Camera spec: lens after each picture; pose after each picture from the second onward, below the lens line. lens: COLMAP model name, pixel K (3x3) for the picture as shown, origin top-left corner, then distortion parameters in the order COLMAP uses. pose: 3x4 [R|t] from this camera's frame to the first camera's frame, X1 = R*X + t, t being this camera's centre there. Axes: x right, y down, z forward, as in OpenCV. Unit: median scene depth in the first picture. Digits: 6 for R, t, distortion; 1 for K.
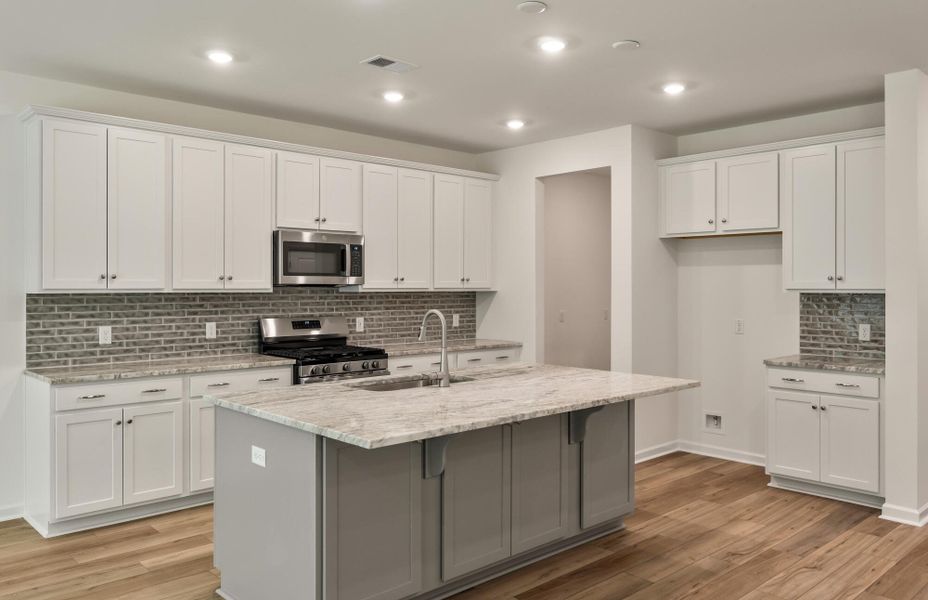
lens RADIAL K [[711.6, 0, 474.3], [0, 711.6, 285.8], [0, 0, 1]] dist [0.000031, -0.001742]
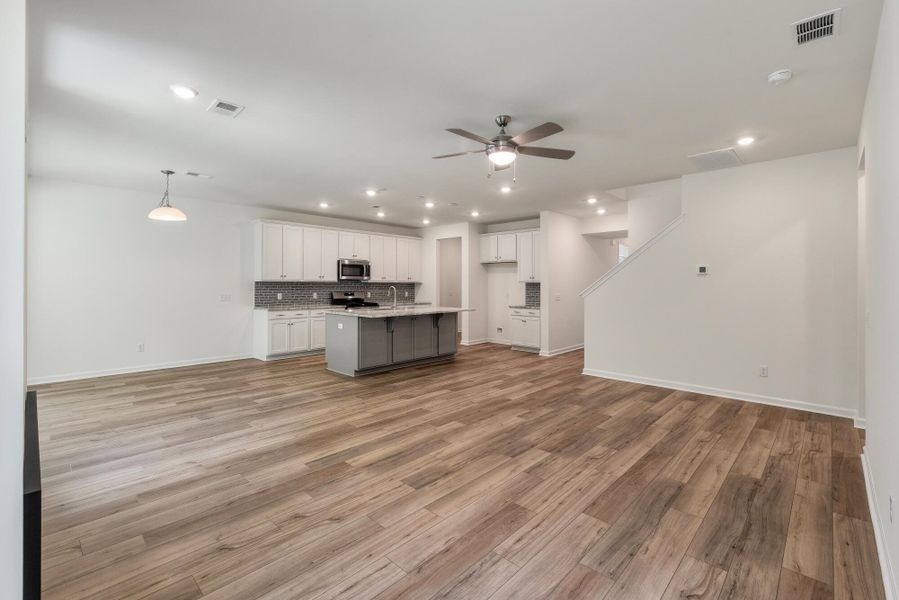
lens RADIAL K [[397.1, 0, 455.7], [0, 397.1, 286.8], [0, 0, 1]] dist [0.000708, -0.000124]
pose [[0.998324, 0.002437, 0.057825, 0.094104], [-0.002716, 0.999985, 0.004754, 0.019348], [-0.057813, -0.004903, 0.998315, -0.606050]]
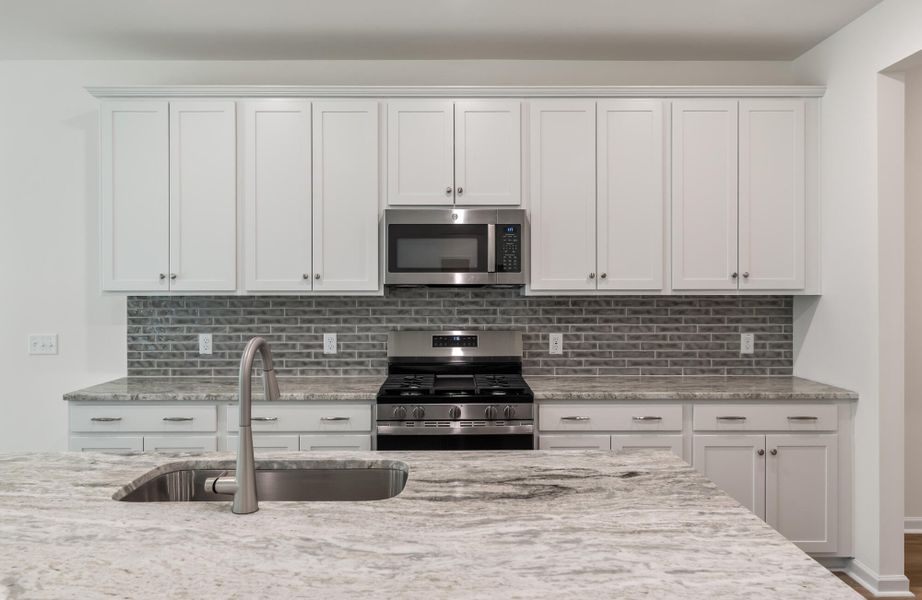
lens RADIAL K [[670.5, 0, 459.8], [0, 670.5, 287.9], [0, 0, 1]] dist [0.000849, 0.000148]
pose [[0.731120, -0.003288, -0.682241, 0.248334], [0.002366, 0.999995, -0.002283, 0.003319], [0.682245, 0.000055, 0.731124, 0.570752]]
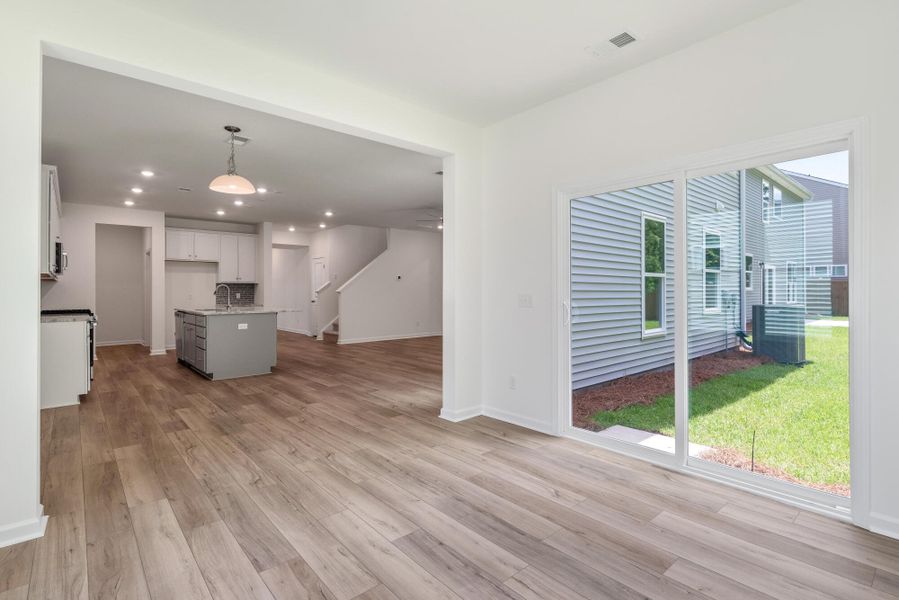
lens RADIAL K [[436.5, 0, 448.5], [0, 436.5, 291.2], [0, 0, 1]] dist [0.001114, -0.000166]
pose [[0.045068, -0.001679, 0.998983, -1.363626], [0.004526, 0.999989, 0.001476, 0.047018], [-0.998974, 0.004455, 0.045075, -0.022335]]
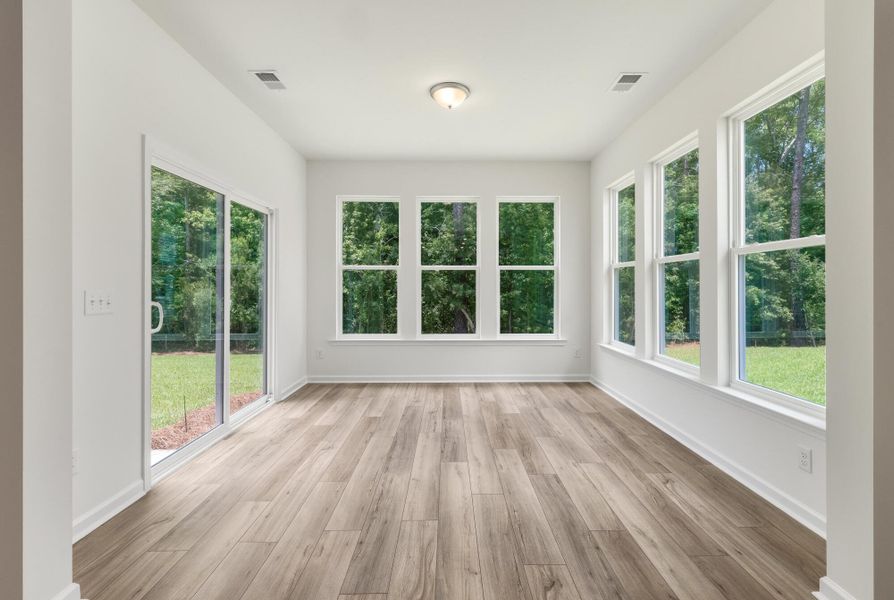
lens RADIAL K [[403.9, 0, 447.7], [0, 403.9, 278.9], [0, 0, 1]] dist [-0.001109, -0.000177]
pose [[-0.682768, -0.016845, -0.730441, -0.551026], [-0.001102, 0.999757, -0.022025, 0.052418], [0.730635, -0.014233, -0.682620, 0.396856]]
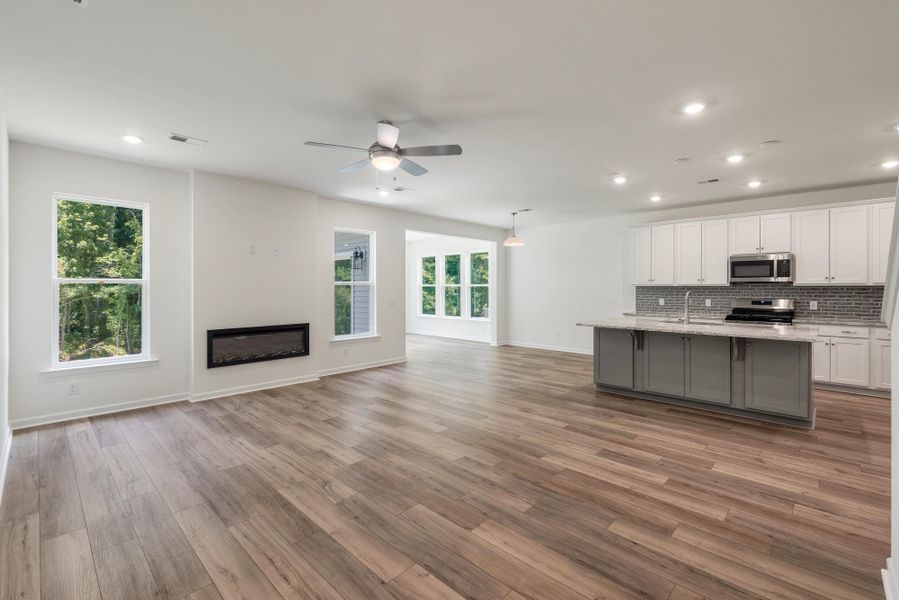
lens RADIAL K [[397.1, 0, 455.7], [0, 397.1, 286.8], [0, 0, 1]] dist [0.000708, -0.000124]
pose [[0.054618, -0.006474, -0.998486, 0.879671], [-0.001743, 0.999977, -0.006579, 0.021649], [0.998506, 0.002099, 0.054605, 0.126881]]
